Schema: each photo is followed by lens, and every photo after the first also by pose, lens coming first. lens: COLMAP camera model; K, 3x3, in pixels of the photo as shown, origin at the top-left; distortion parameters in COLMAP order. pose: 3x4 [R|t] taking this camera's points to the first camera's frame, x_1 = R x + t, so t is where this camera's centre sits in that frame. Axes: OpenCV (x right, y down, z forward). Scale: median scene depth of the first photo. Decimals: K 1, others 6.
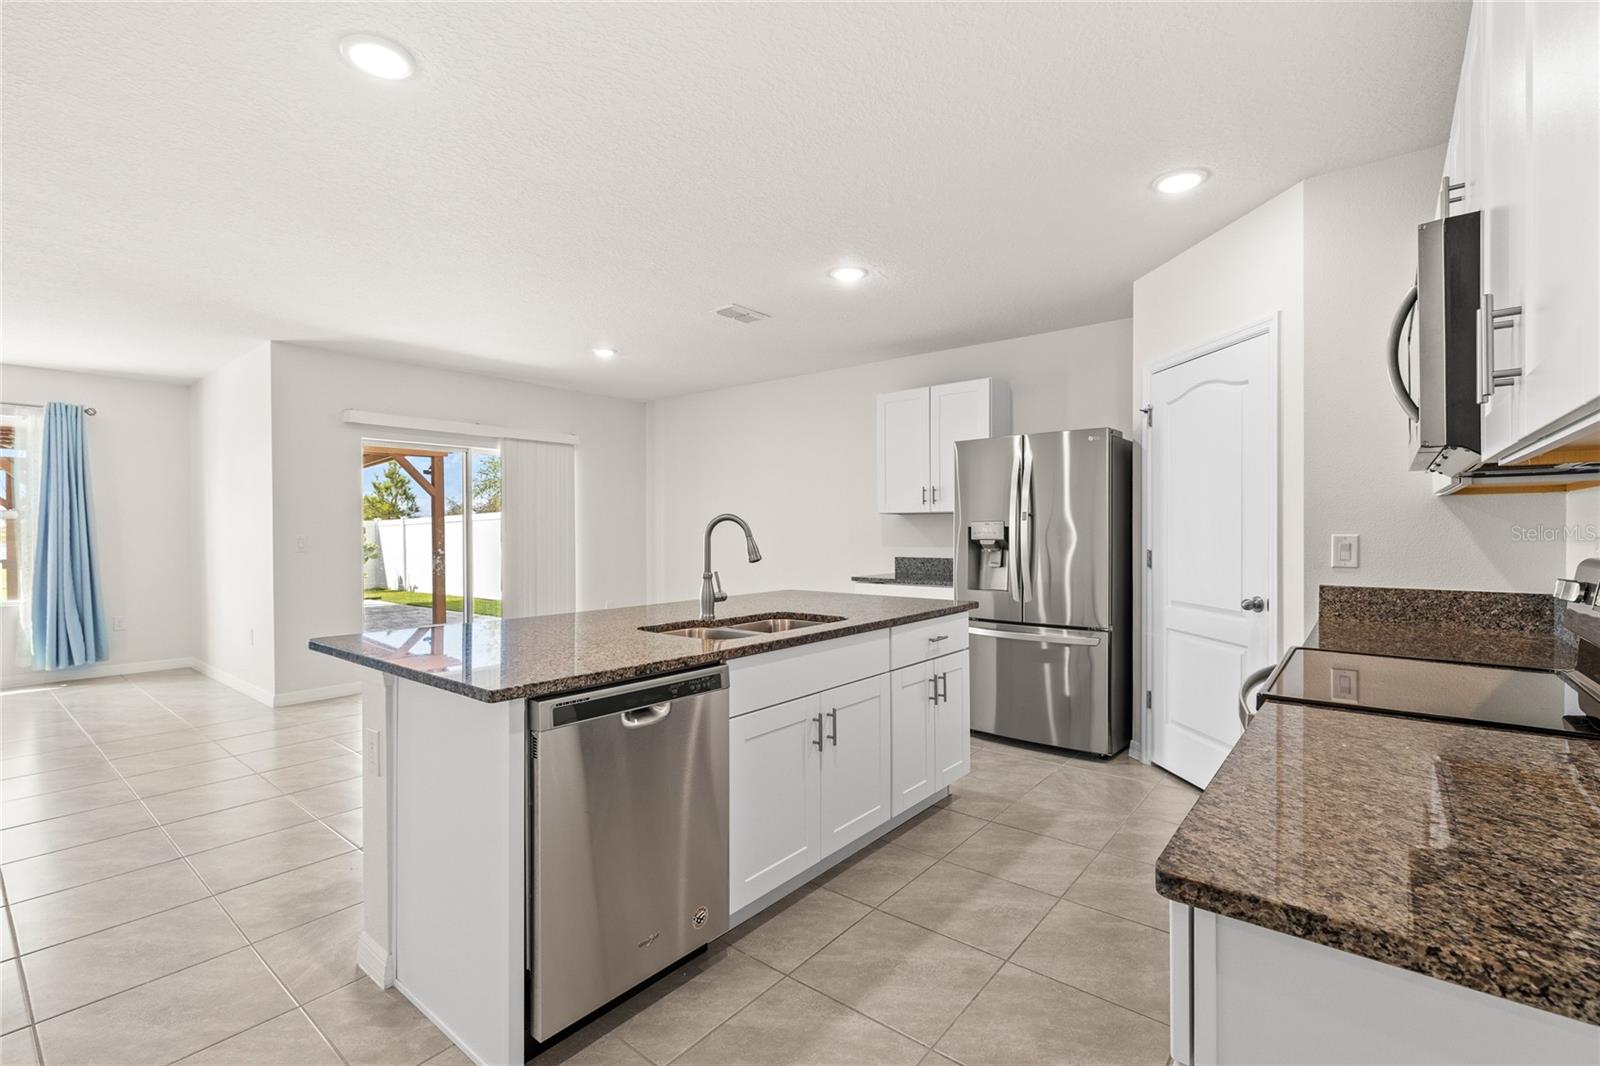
lens RADIAL K [[711.7, 0, 800.9], [0, 711.7, 543.5], [0, 0, 1]] dist [0.000666, 0.002056]
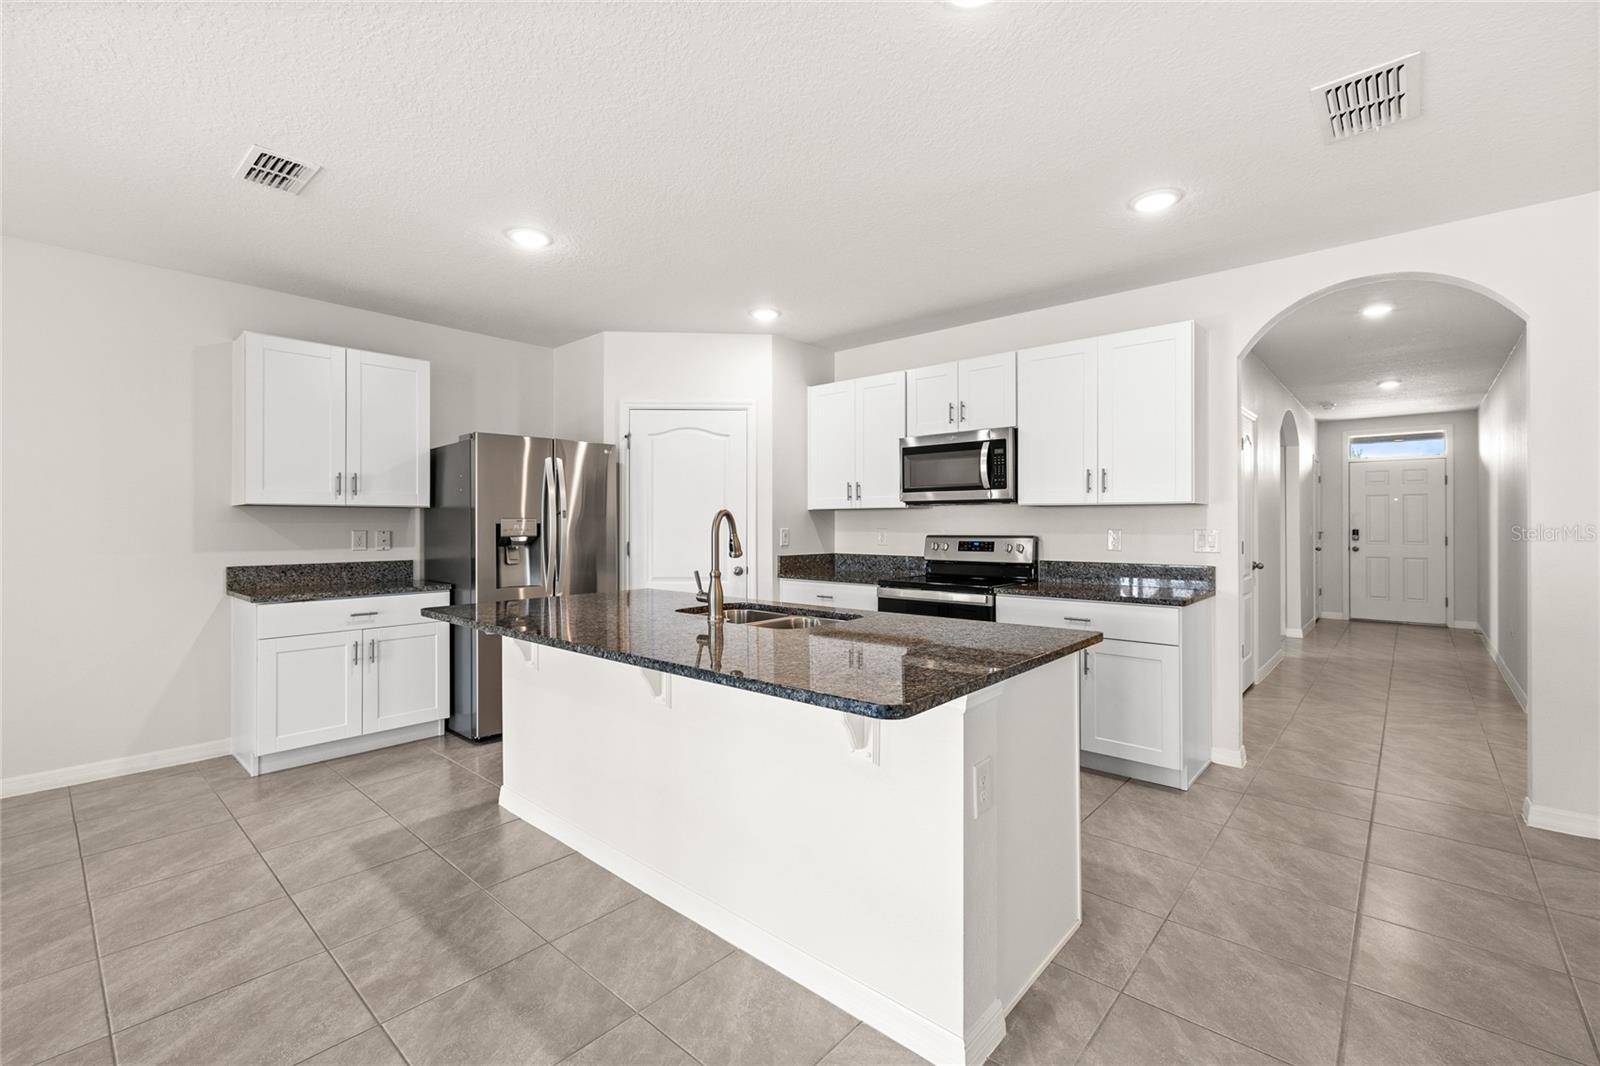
lens RADIAL K [[684.5, 0, 799.4], [0, 684.5, 526.3], [0, 0, 1]] dist [-0.003168, 0.001216]
pose [[0.049468, 0.002483, 0.998773, -0.782700], [0.023834, 0.999709, -0.003666, -0.008090], [-0.998491, 0.023986, 0.049395, 0.644949]]
